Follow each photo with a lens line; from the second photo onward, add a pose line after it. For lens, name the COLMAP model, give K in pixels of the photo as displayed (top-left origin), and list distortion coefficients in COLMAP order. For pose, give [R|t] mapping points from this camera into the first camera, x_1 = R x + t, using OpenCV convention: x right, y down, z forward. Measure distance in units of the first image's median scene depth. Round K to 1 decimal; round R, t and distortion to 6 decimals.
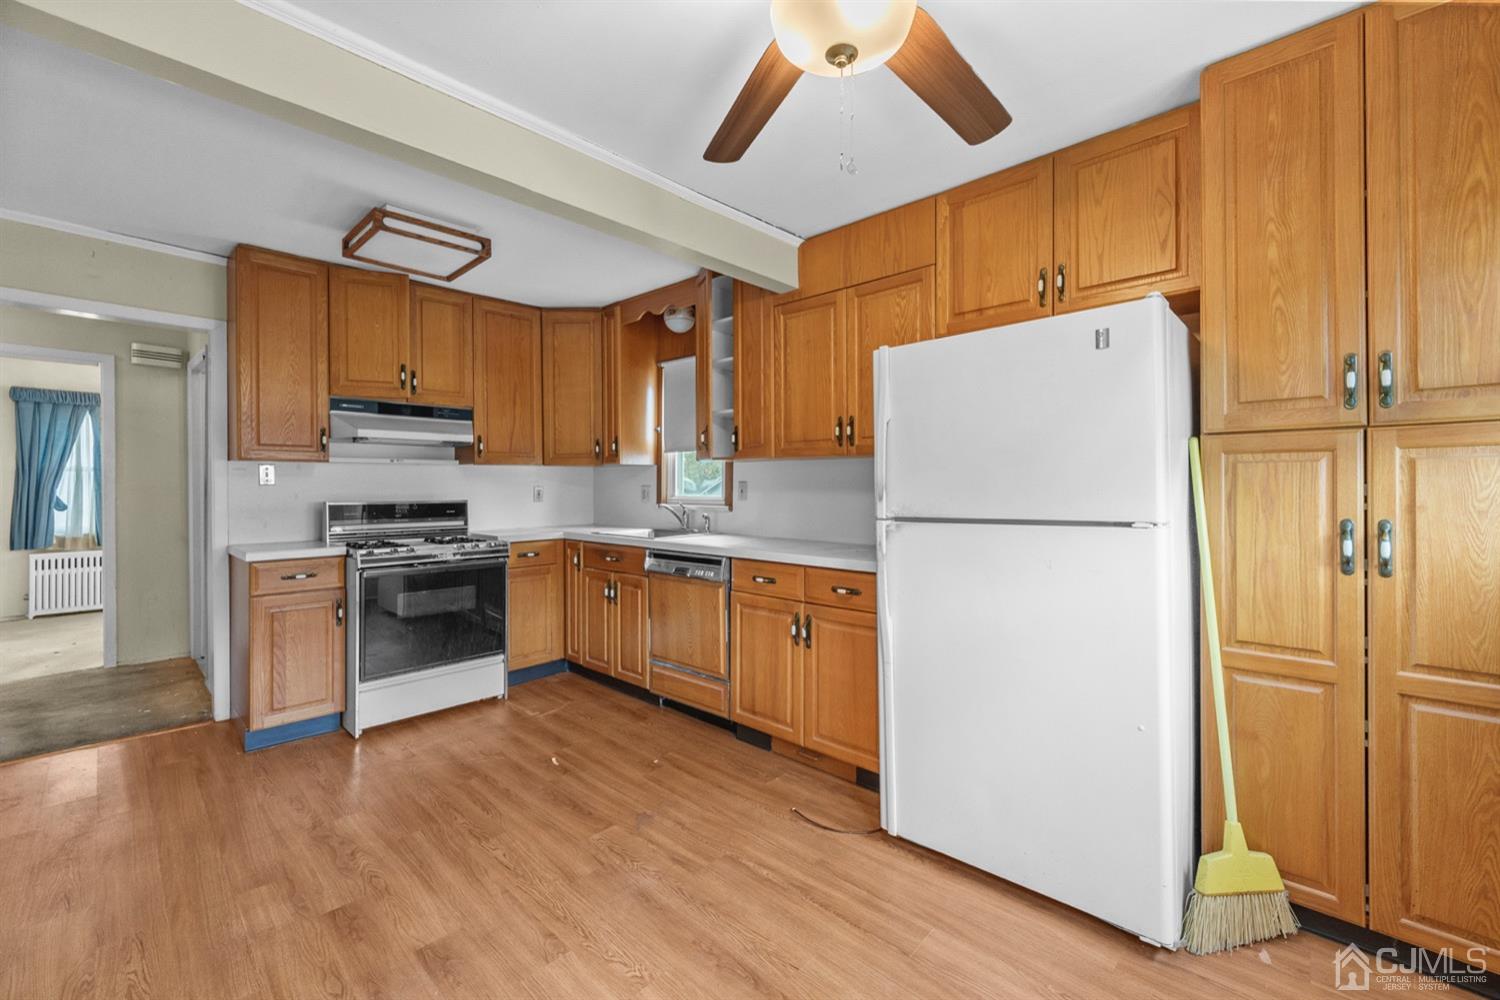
lens RADIAL K [[621.1, 0, 750.0], [0, 621.1, 500.0], [0, 0, 1]] dist [0.009927, 0.000581]
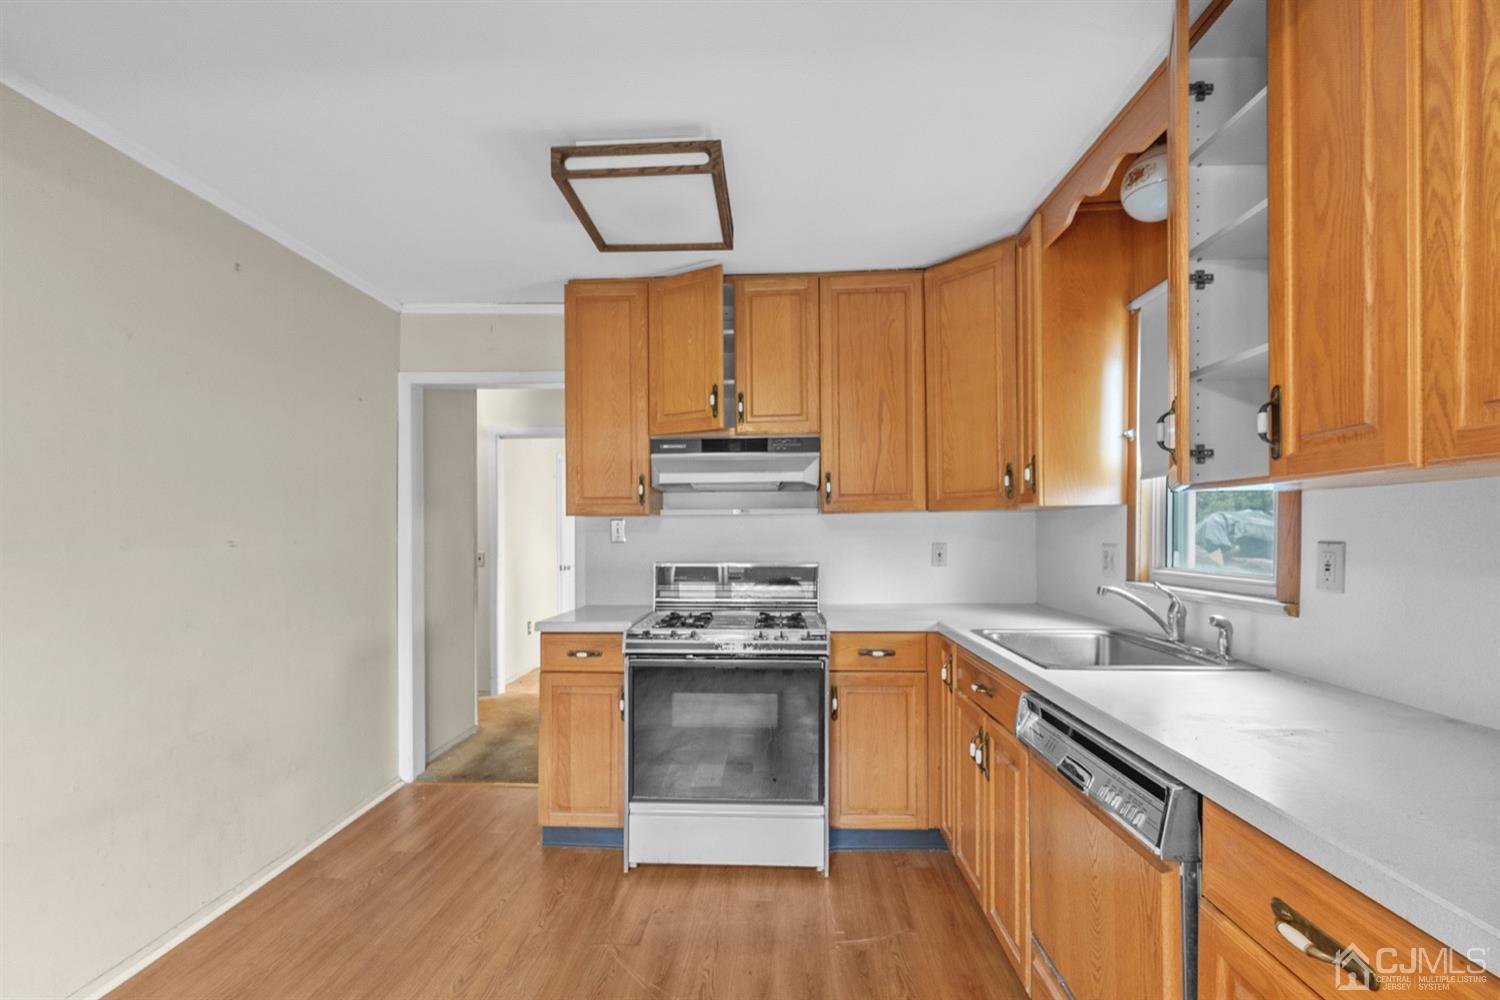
lens RADIAL K [[633.0, 0, 746.8], [0, 633.0, 534.4], [0, 0, 1]] dist [0.004180, 0.000309]
pose [[0.647104, -0.000089, -0.762401, 0.054432], [-0.014195, 0.999825, -0.012164, -0.025096], [0.762269, 0.018693, 0.646990, 0.507181]]
